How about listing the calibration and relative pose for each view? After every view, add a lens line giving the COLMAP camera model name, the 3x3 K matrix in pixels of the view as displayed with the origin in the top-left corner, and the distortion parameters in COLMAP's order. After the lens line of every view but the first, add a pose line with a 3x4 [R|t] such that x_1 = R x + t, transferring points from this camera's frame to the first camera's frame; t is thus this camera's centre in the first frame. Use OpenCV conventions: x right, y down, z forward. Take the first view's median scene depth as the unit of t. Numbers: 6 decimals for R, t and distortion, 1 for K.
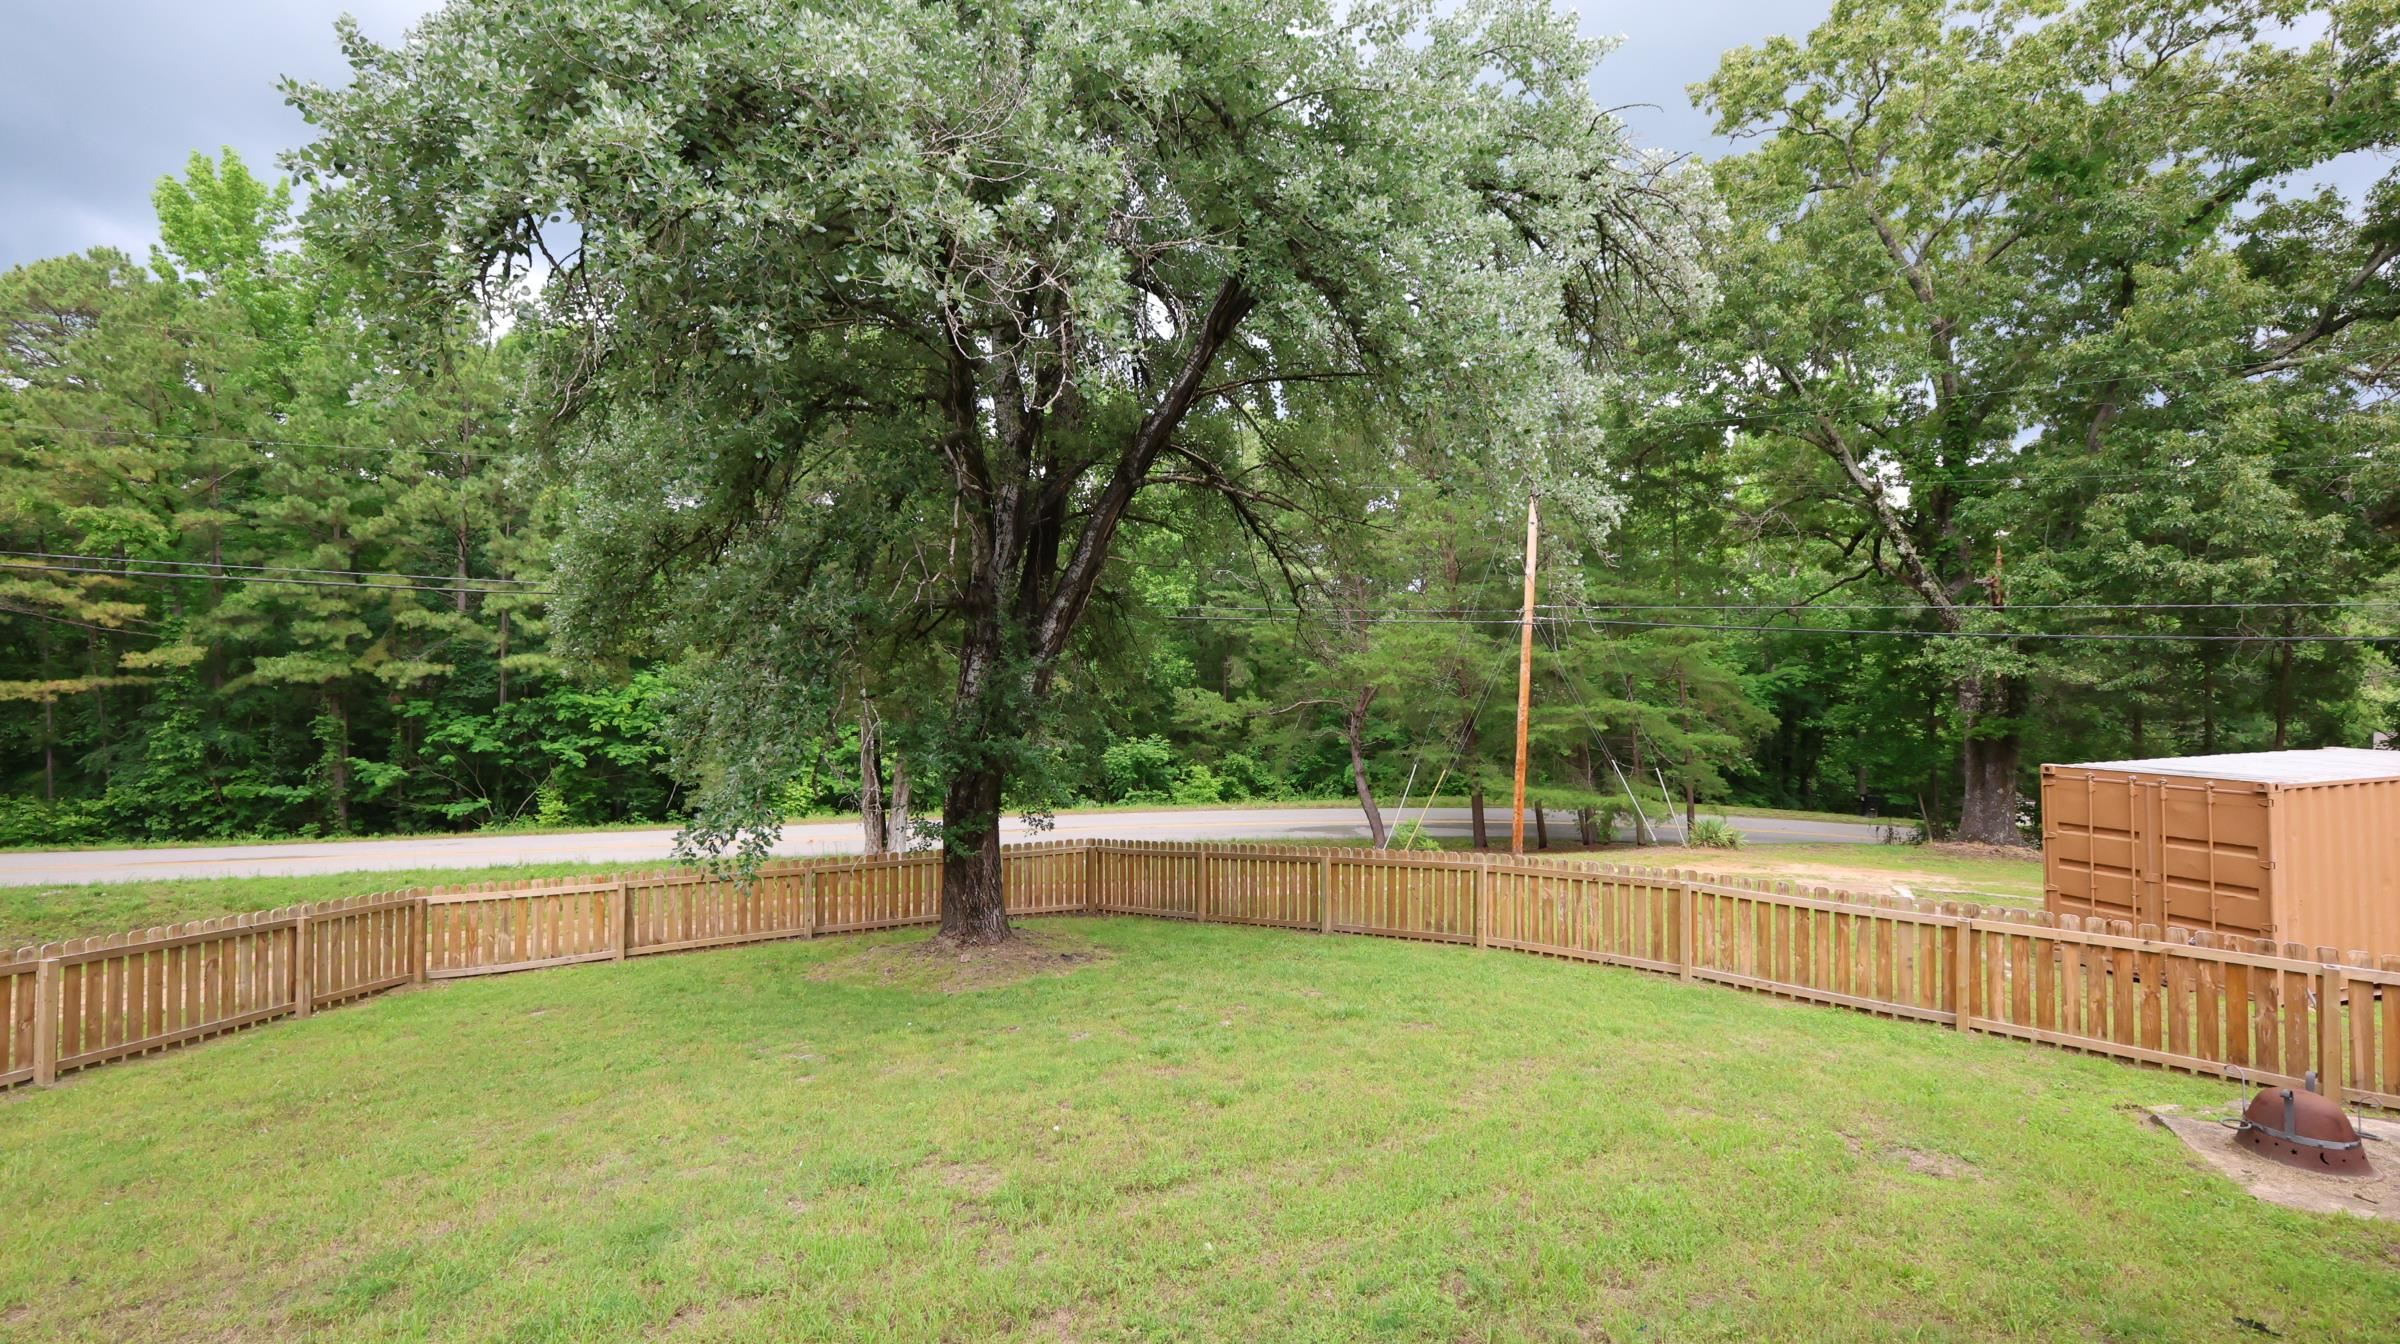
lens RADIAL K [[1061.0, 0, 1239.2], [0, 1061.0, 672.7], [0, 0, 1]] dist [0.028128, 0.000165]
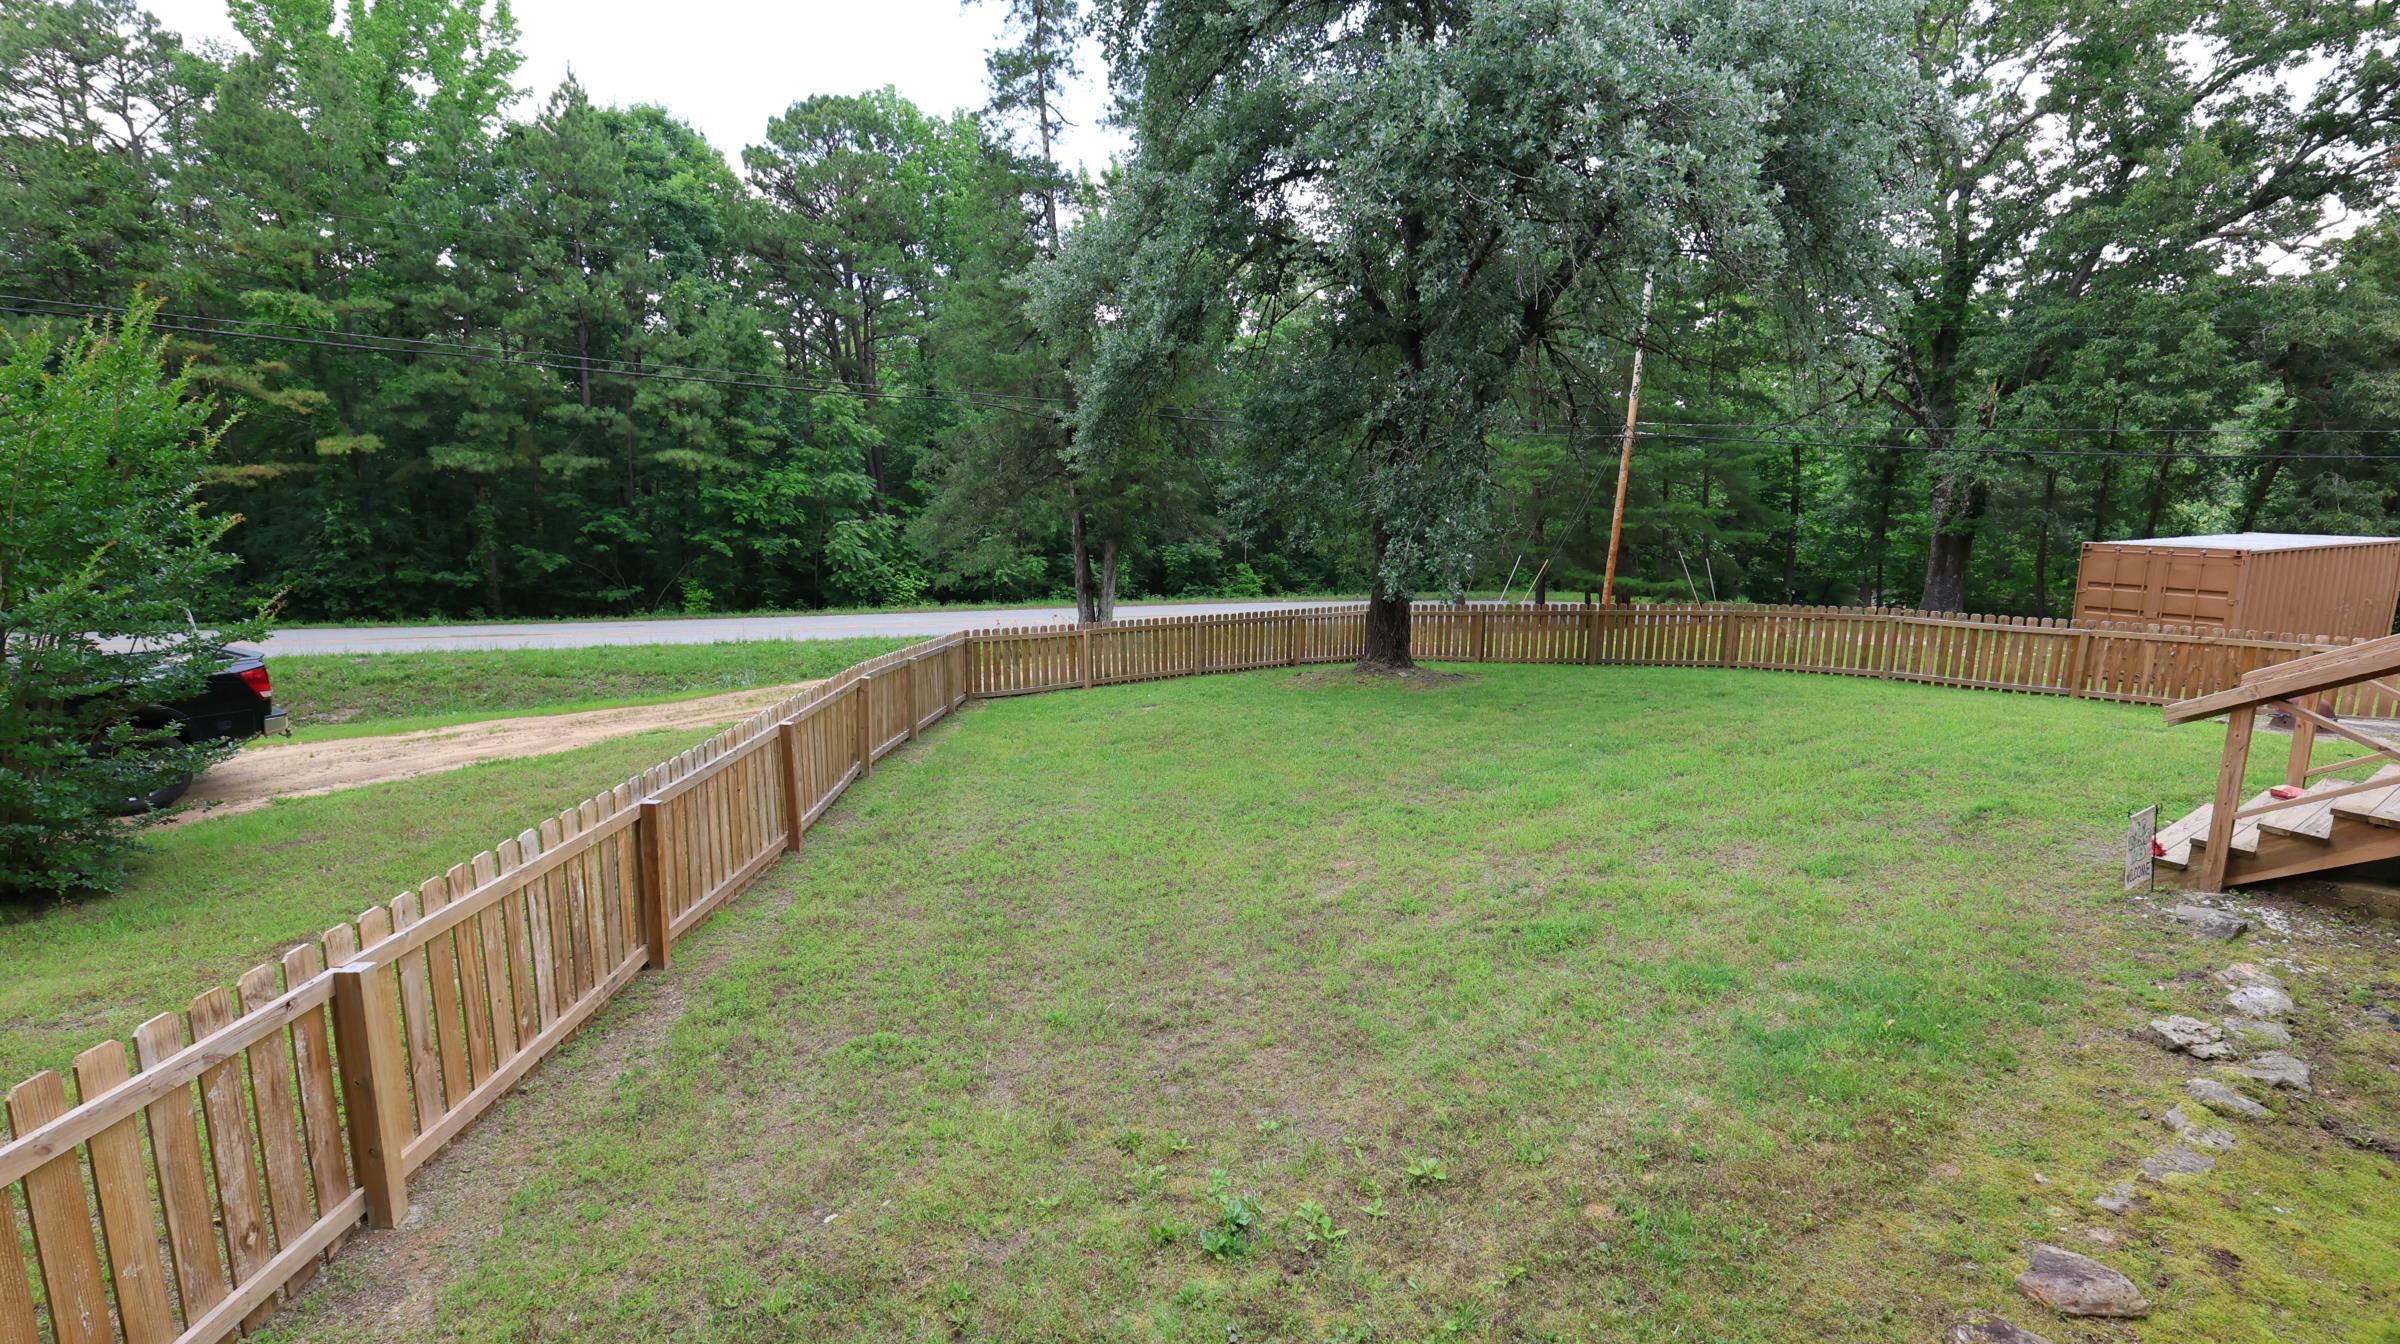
lens RADIAL K [[1061.0, 0, 1239.2], [0, 1061.0, 672.7], [0, 0, 1]] dist [0.028128, 0.000165]
pose [[0.993061, -0.008573, 0.117291, -0.250452], [-0.012300, 0.984297, 0.176092, 0.007061], [-0.116958, -0.176313, 0.977361, -0.143333]]
